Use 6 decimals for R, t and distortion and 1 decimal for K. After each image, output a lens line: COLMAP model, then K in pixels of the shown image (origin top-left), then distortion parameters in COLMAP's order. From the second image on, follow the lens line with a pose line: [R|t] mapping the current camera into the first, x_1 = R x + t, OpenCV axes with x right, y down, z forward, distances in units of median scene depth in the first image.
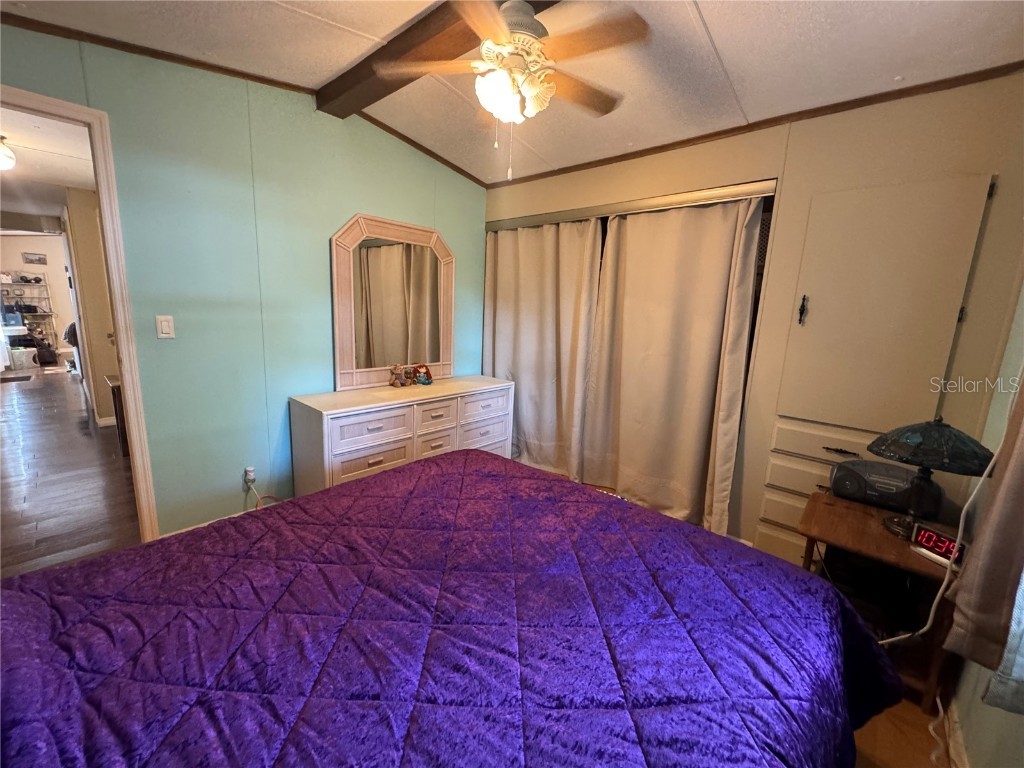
lens RADIAL K [[407.9, 0, 510.3], [0, 407.9, 384.3], [0, 0, 1]] dist [0.000489, -0.000153]
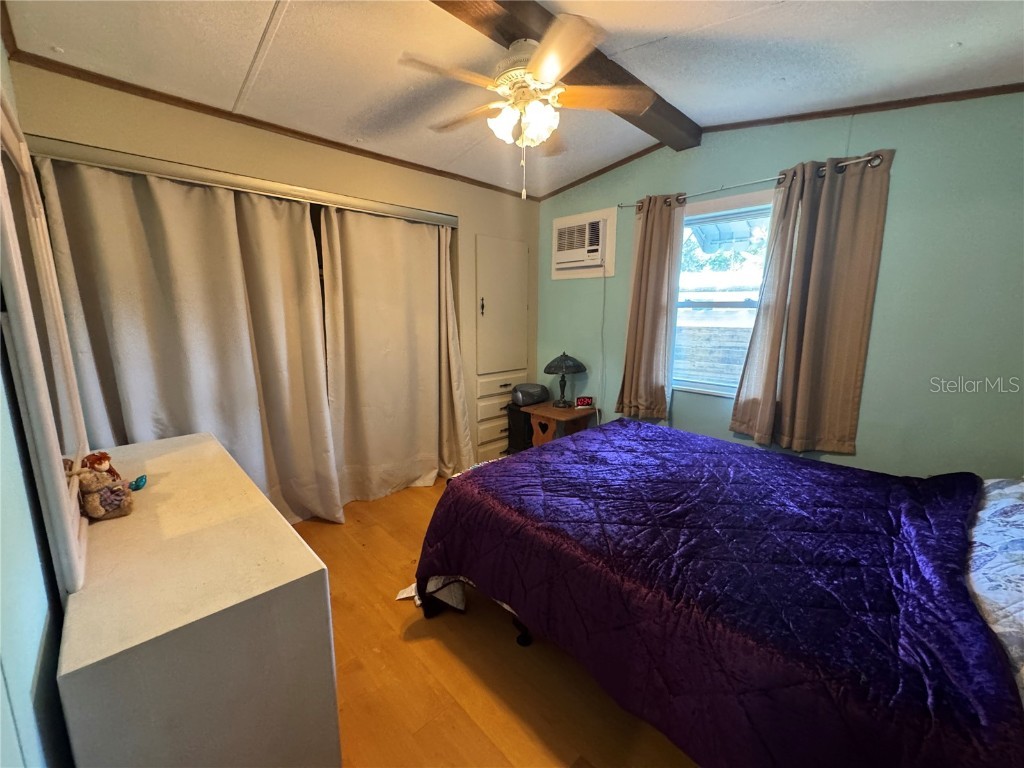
lens RADIAL K [[407.9, 0, 510.3], [0, 407.9, 384.3], [0, 0, 1]] dist [0.000489, -0.000153]
pose [[0.071403, -0.217464, 0.973453, -0.897170], [0.190337, 0.960981, 0.200717, -0.187258], [-0.979119, 0.170953, 0.110008, 0.770359]]
